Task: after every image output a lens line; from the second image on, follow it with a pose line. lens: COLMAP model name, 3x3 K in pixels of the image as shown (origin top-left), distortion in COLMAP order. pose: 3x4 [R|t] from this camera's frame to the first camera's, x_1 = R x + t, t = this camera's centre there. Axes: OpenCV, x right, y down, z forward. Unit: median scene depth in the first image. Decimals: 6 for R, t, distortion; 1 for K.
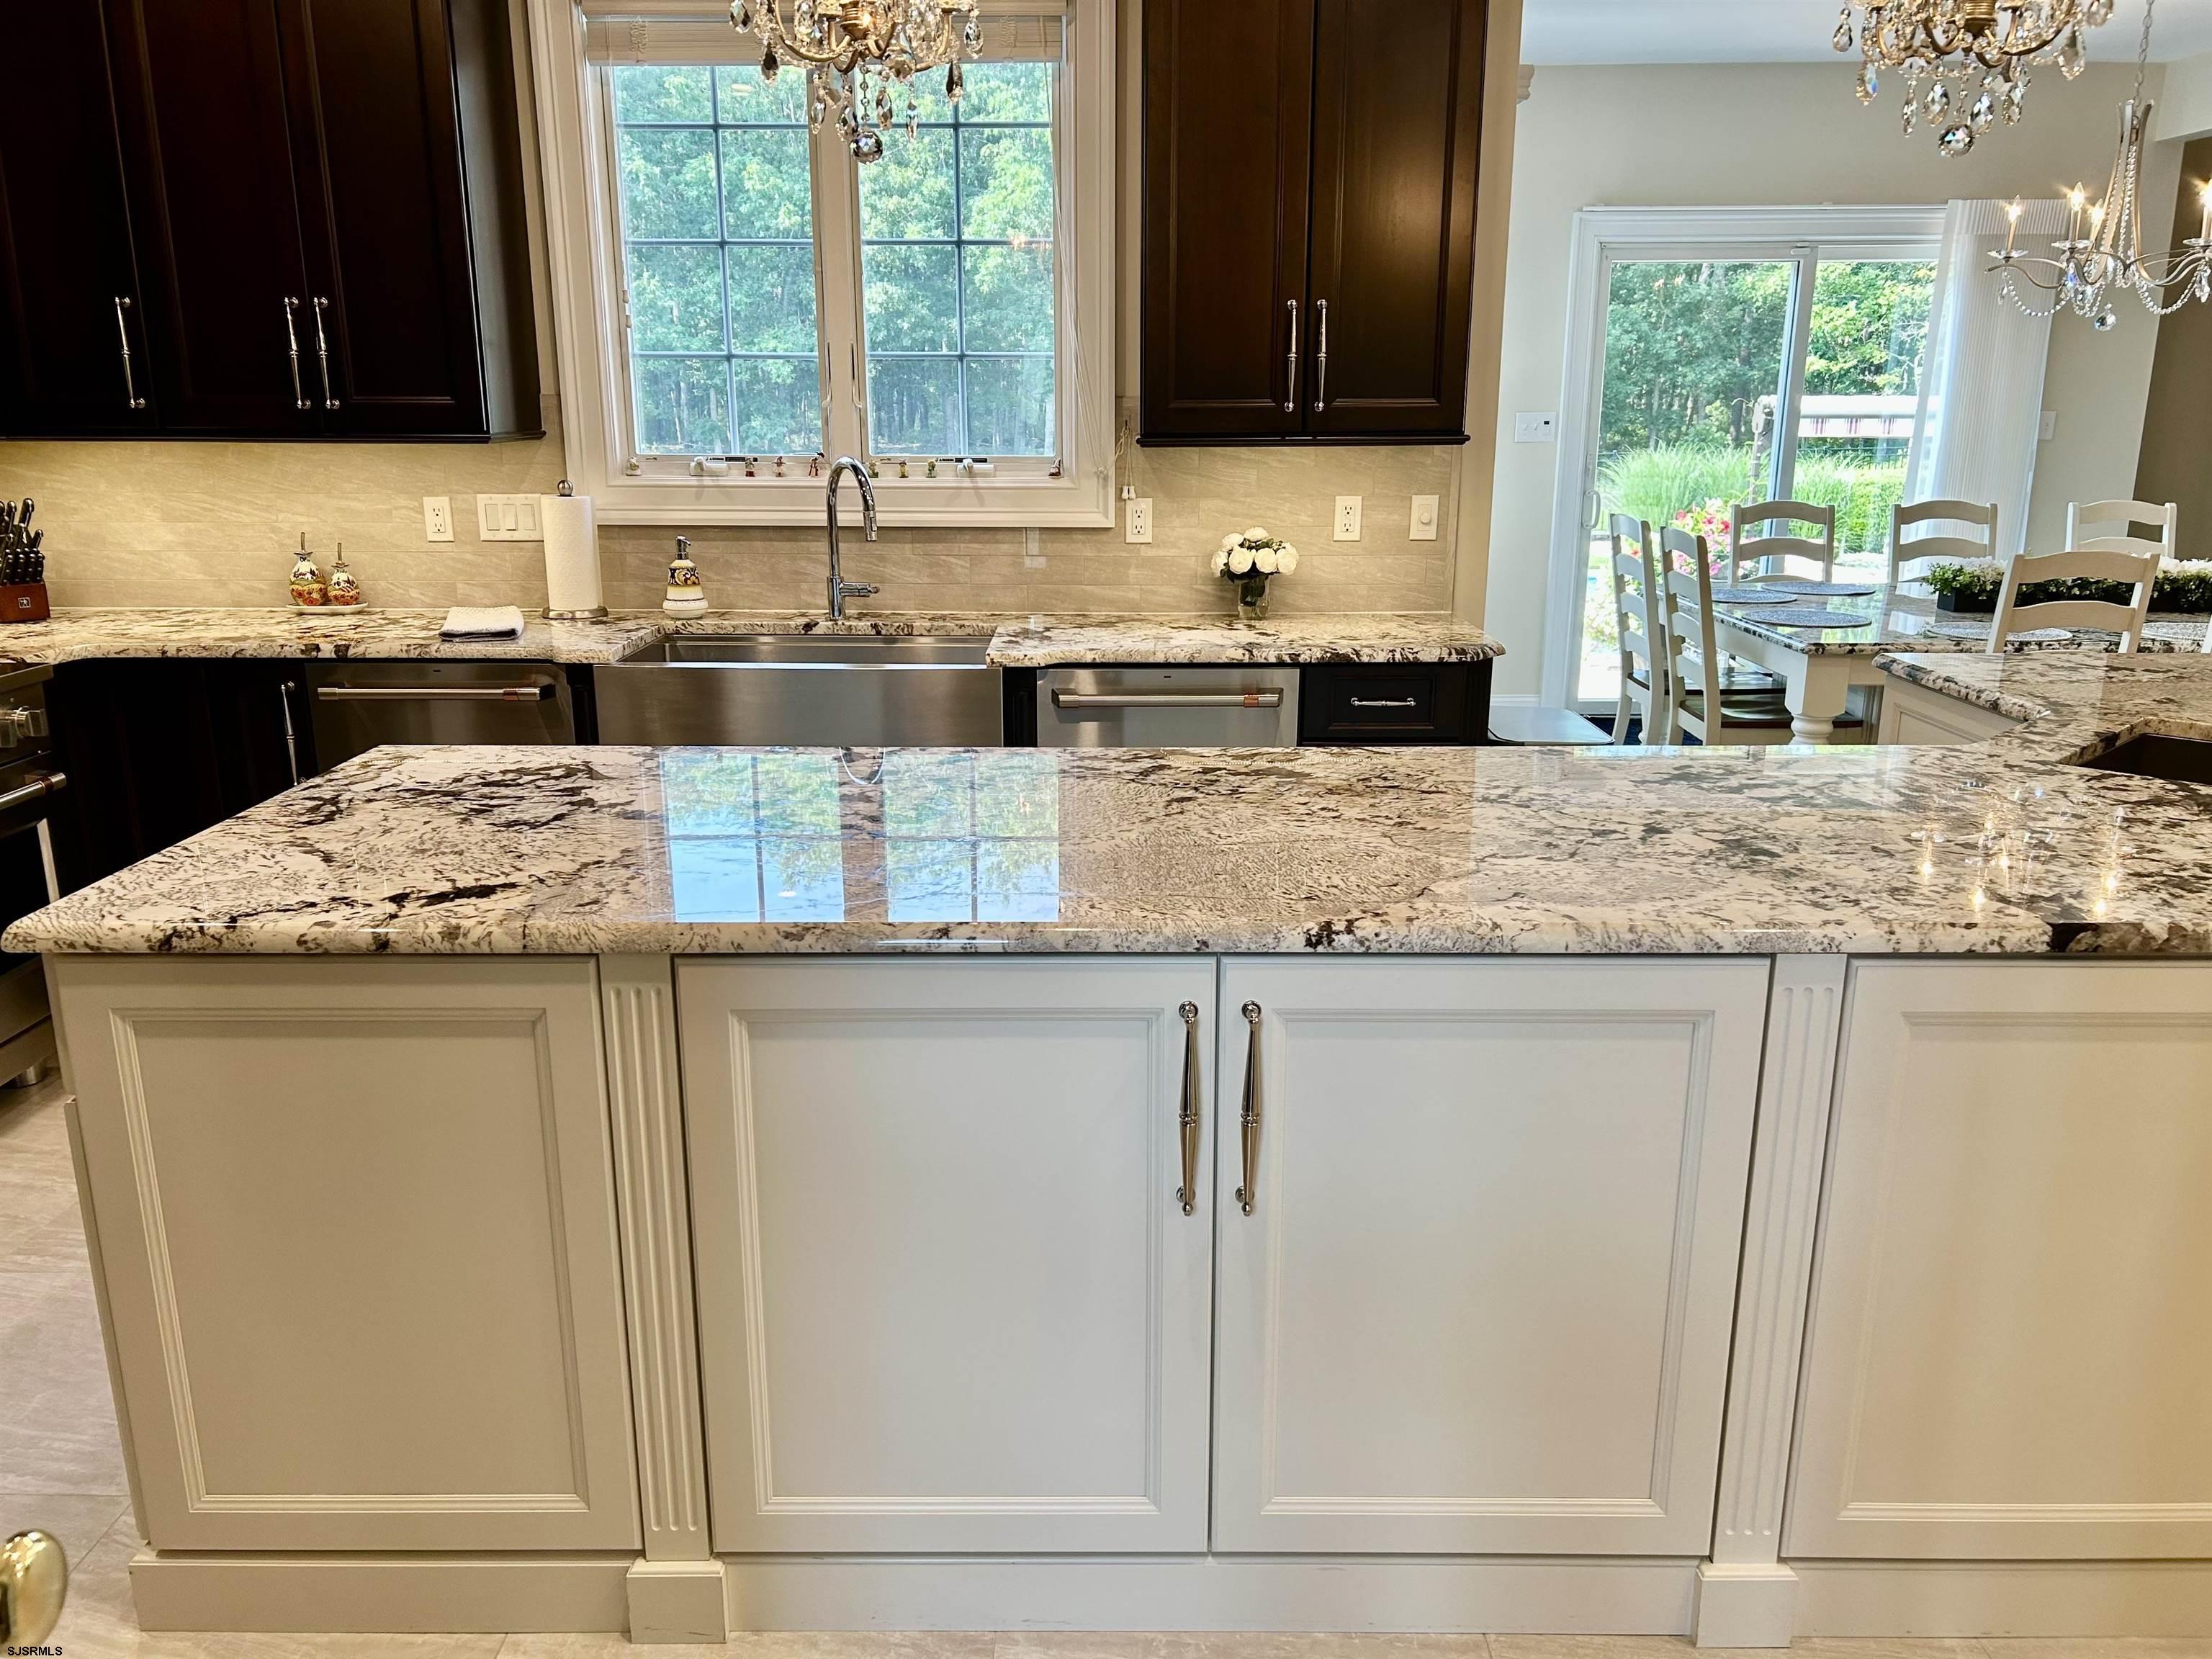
lens RADIAL K [[1662.4, 0, 1092.6], [0, 1662.4, 838.3], [0, 0, 1]] dist [0.065039, -0.071312]
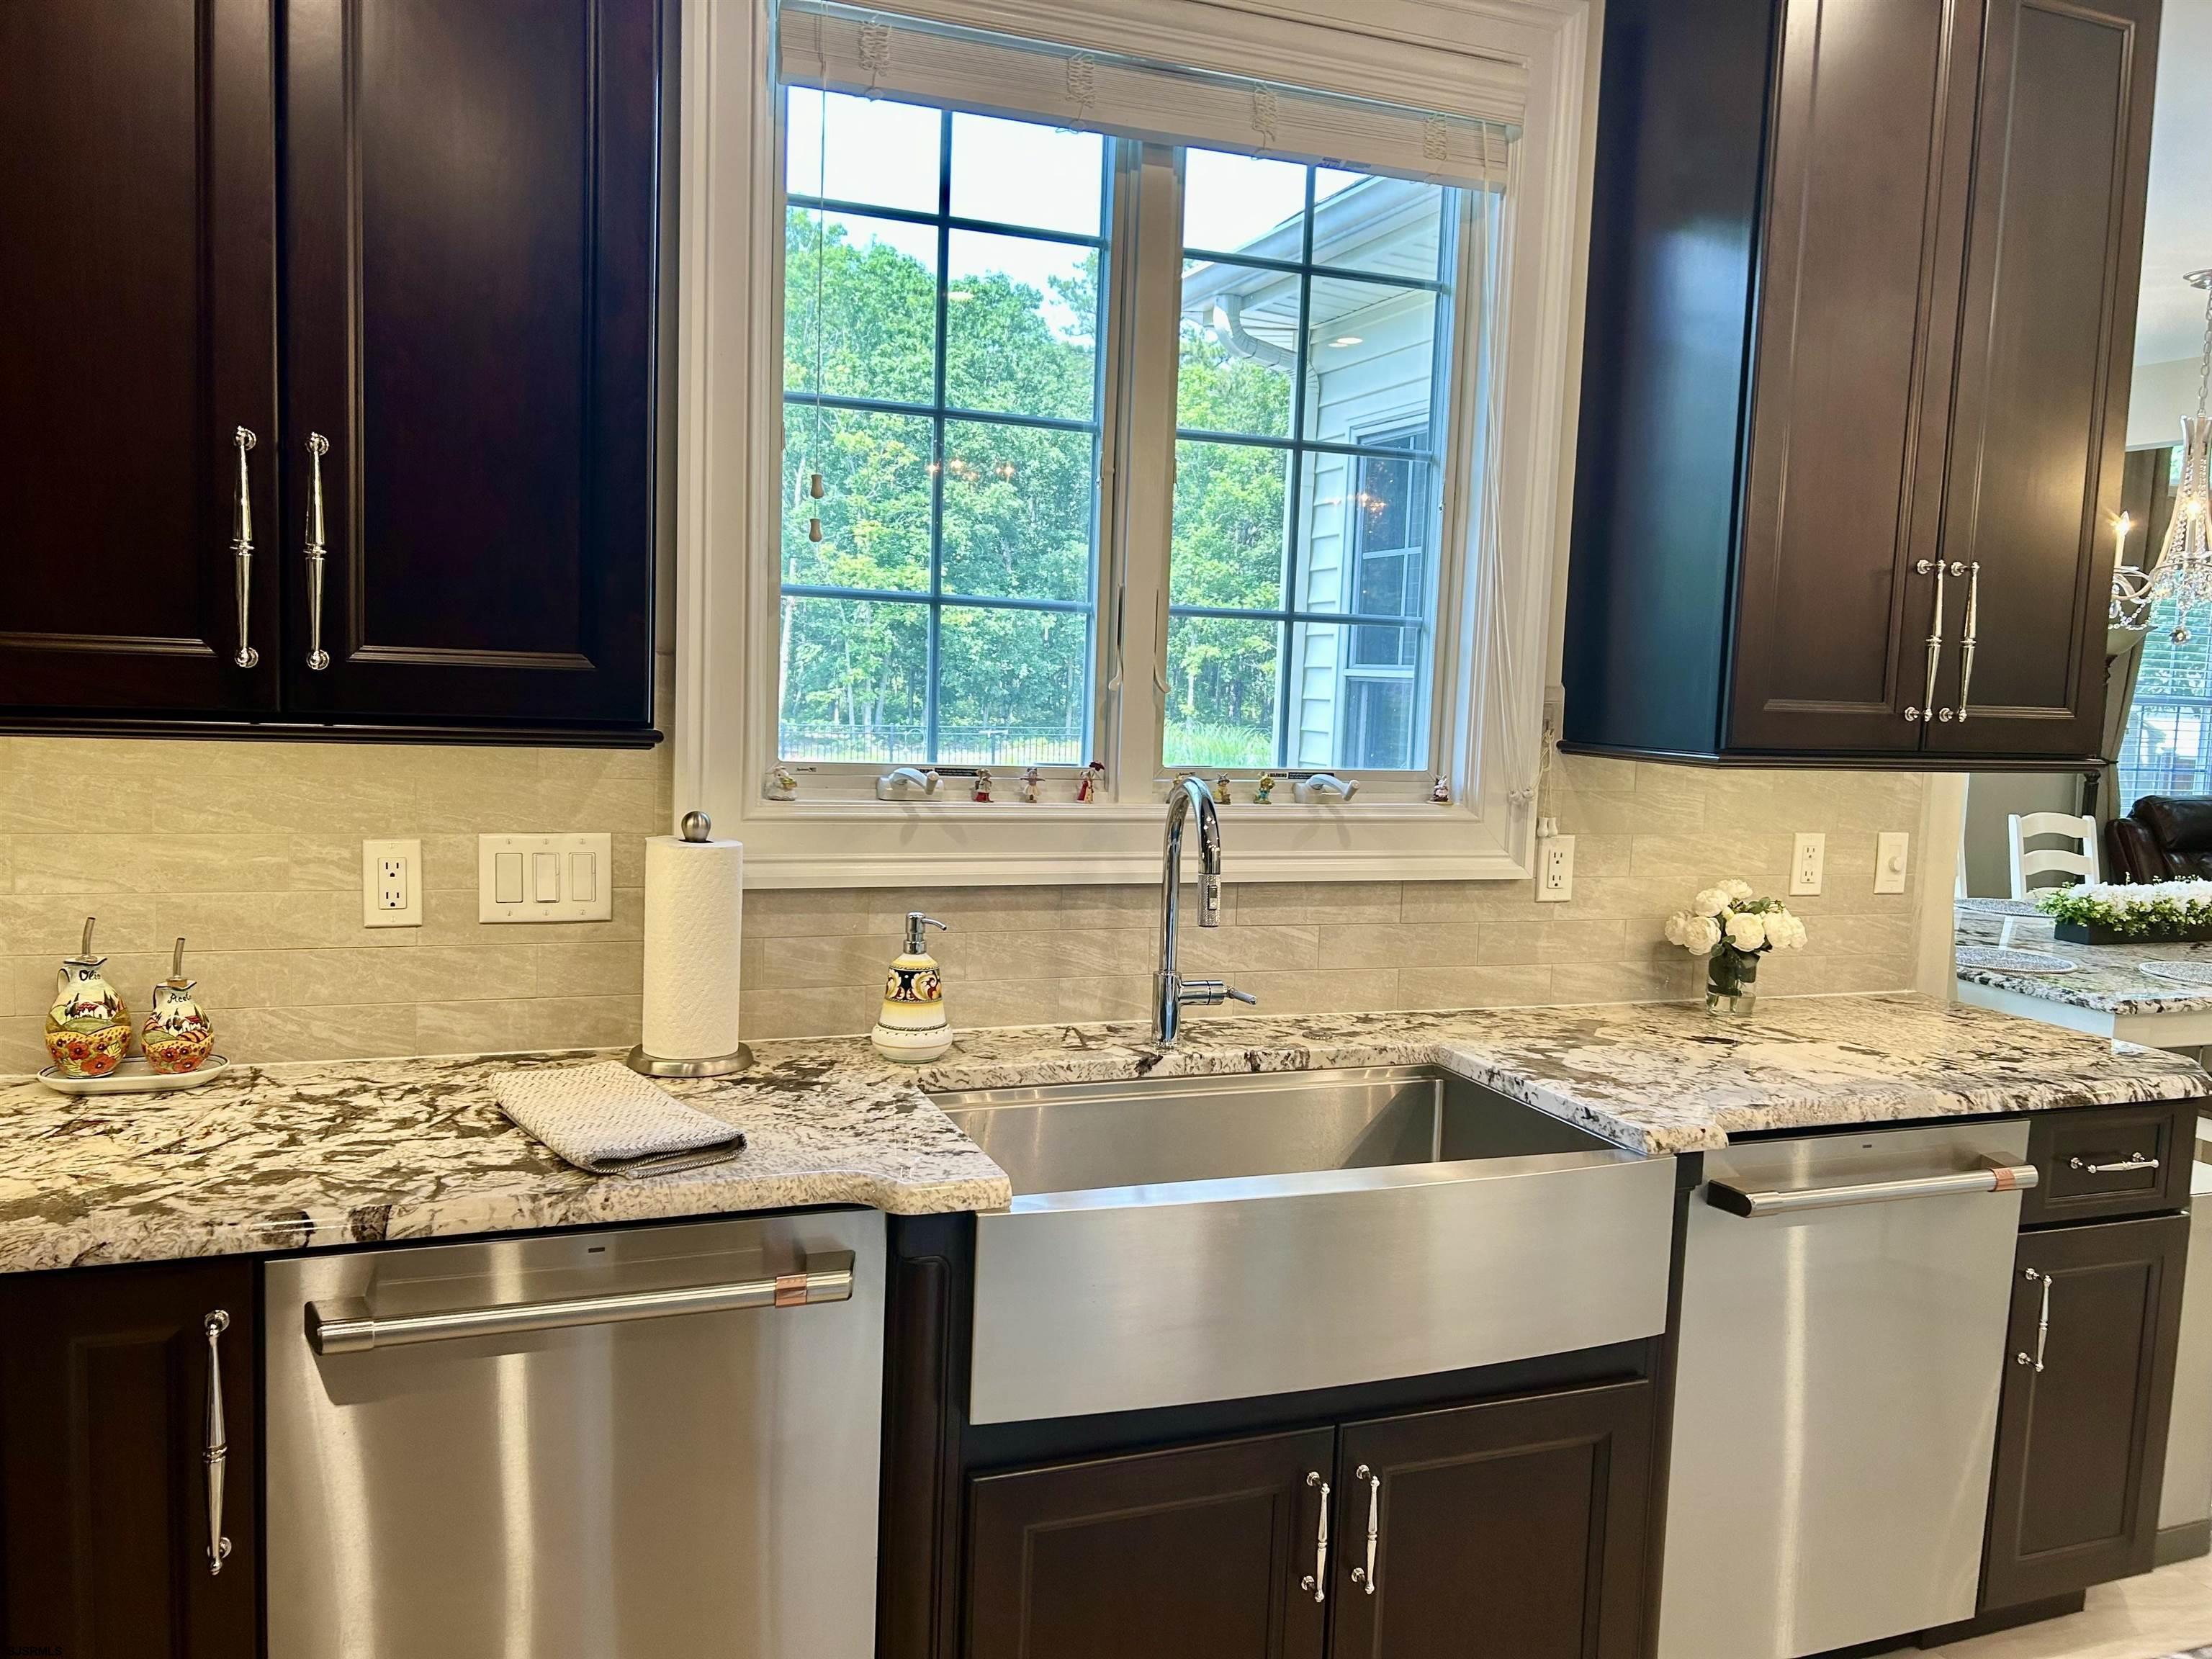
lens RADIAL K [[1662.4, 0, 1119.2], [0, 1662.4, 828.8], [0, 0, 1]] dist [0.065039, -0.071312]
pose [[0.926673, -0.000489, 0.375867, -0.388096], [0.059431, 0.987610, -0.145239, -0.123661], [-0.371139, 0.156927, 0.915221, 0.470099]]
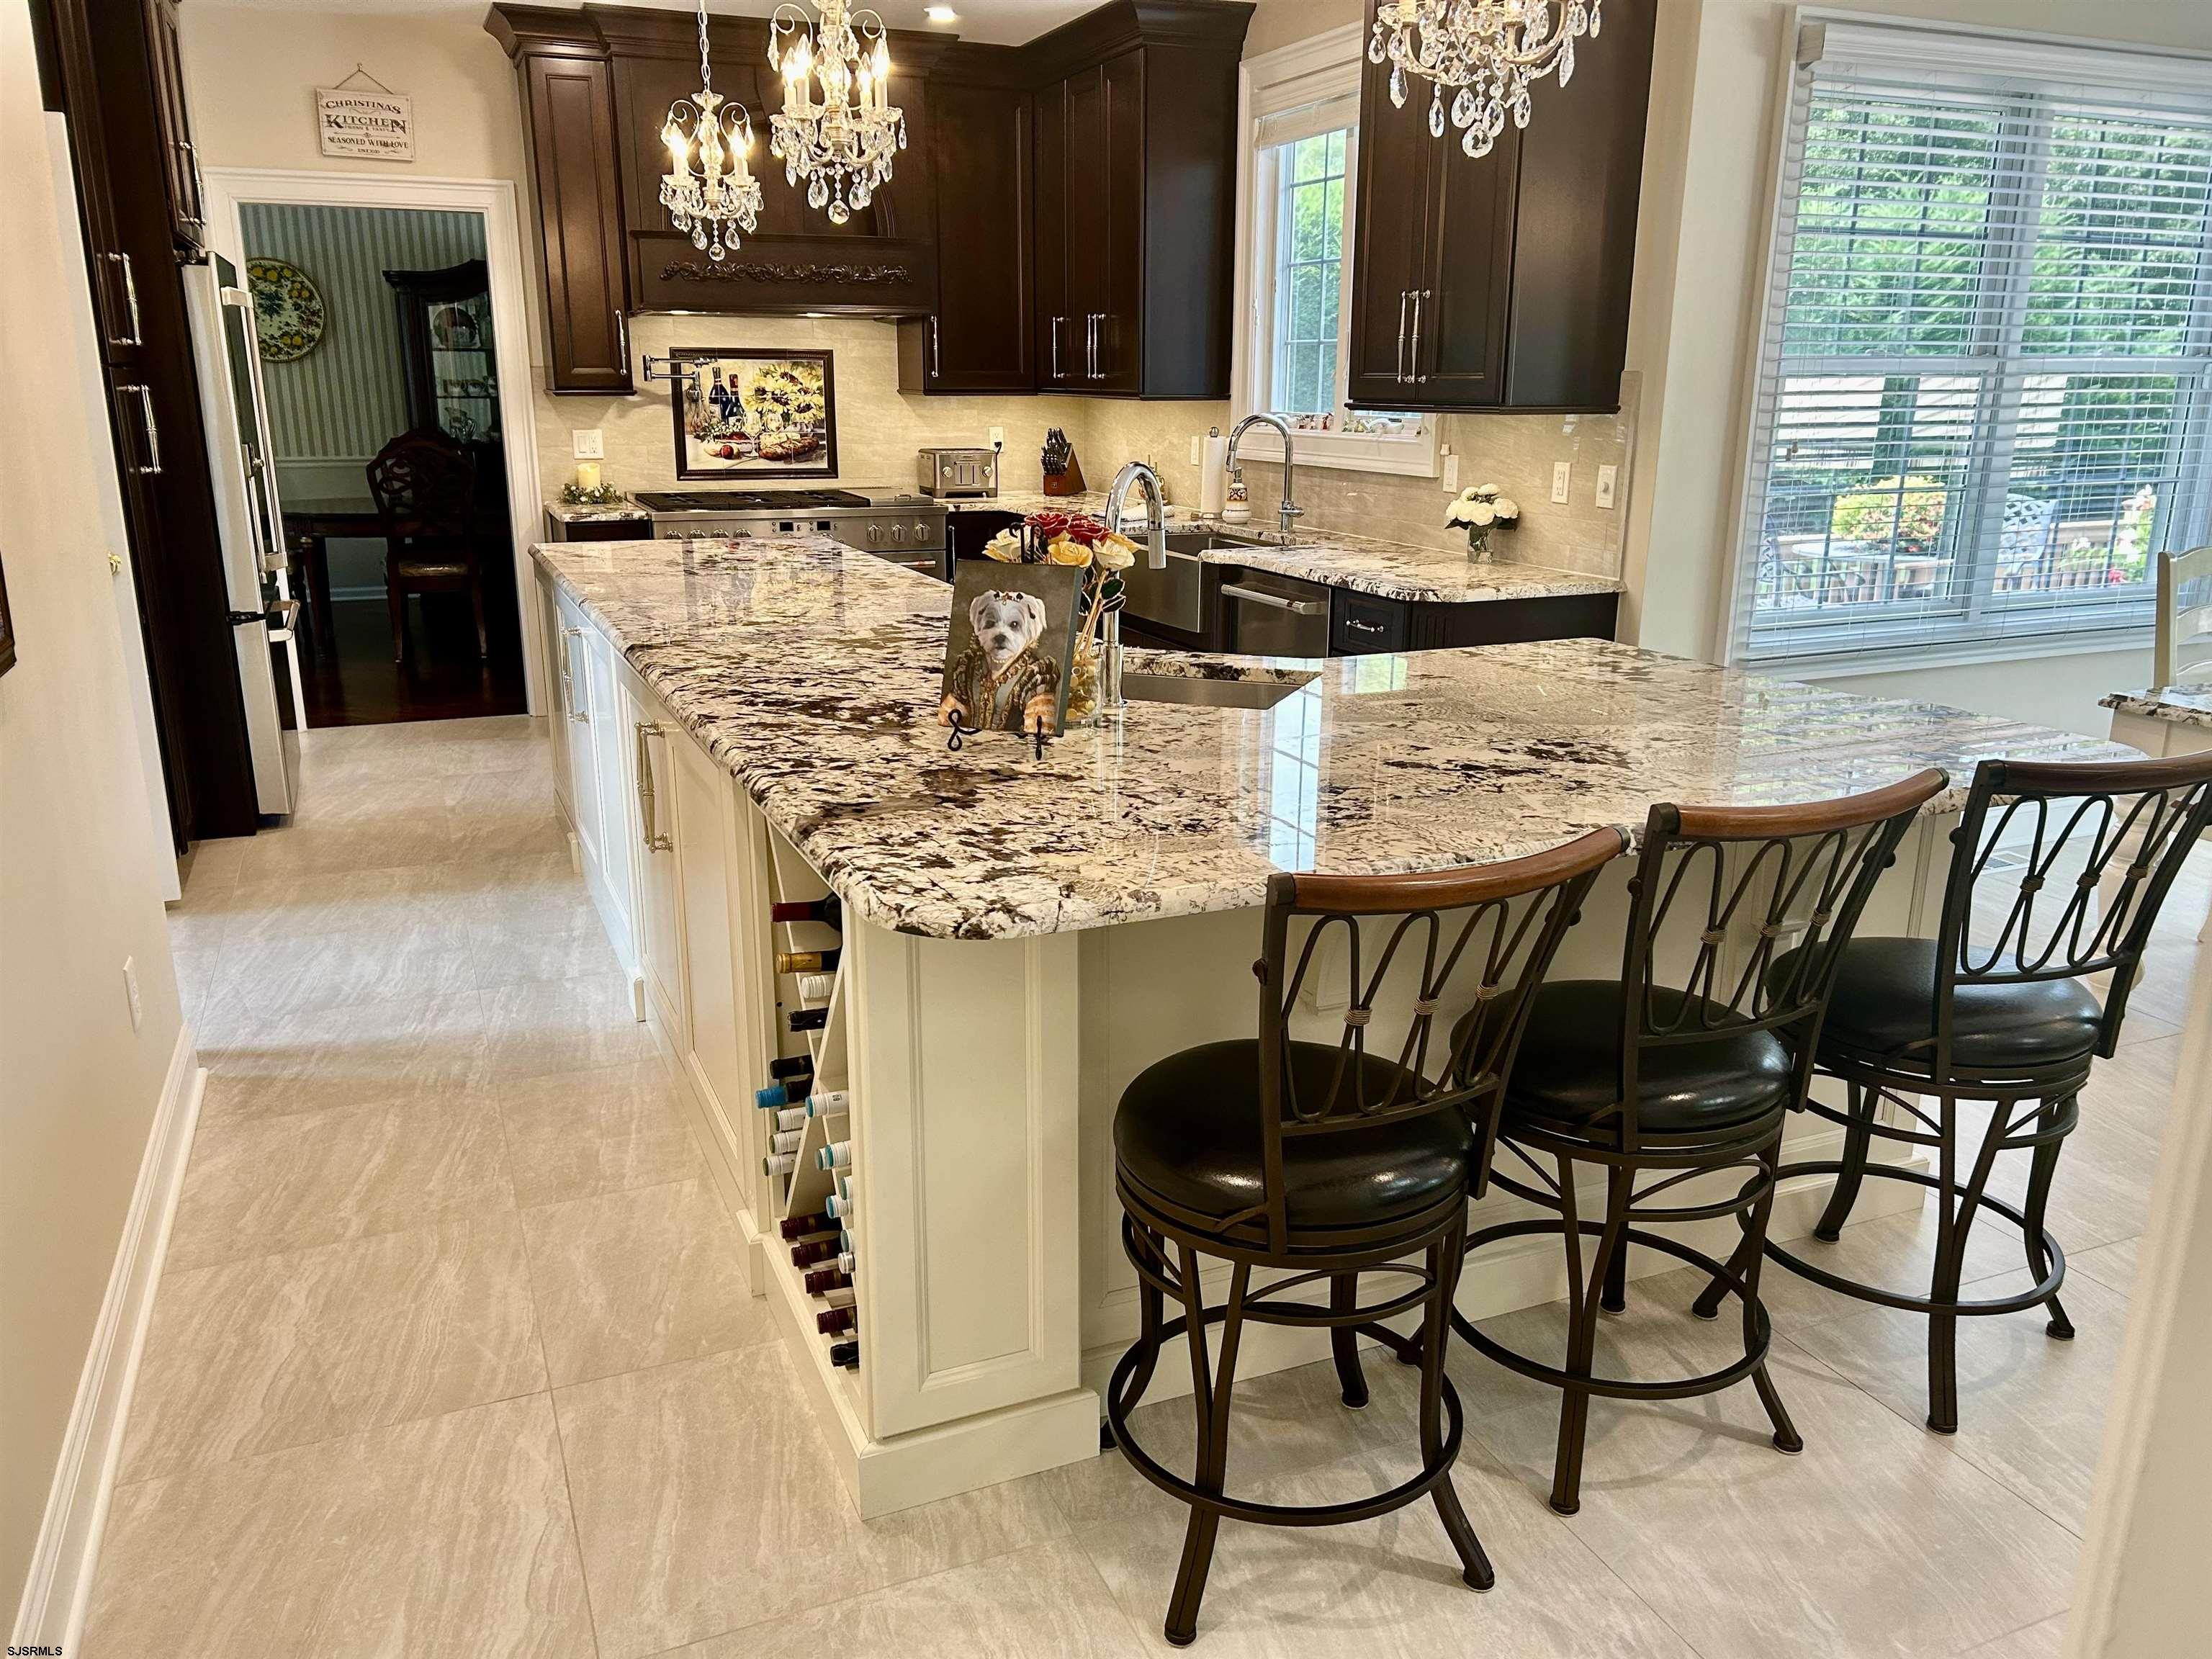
lens RADIAL K [[1662.4, 0, 1094.8], [0, 1662.4, 838.8], [0, 0, 1]] dist [0.065039, -0.071312]
pose [[0.392830, 0.246312, -0.886011, 1.091505], [-0.237019, 0.958030, 0.161247, -0.073410], [0.888542, 0.146658, 0.434724, 0.290014]]
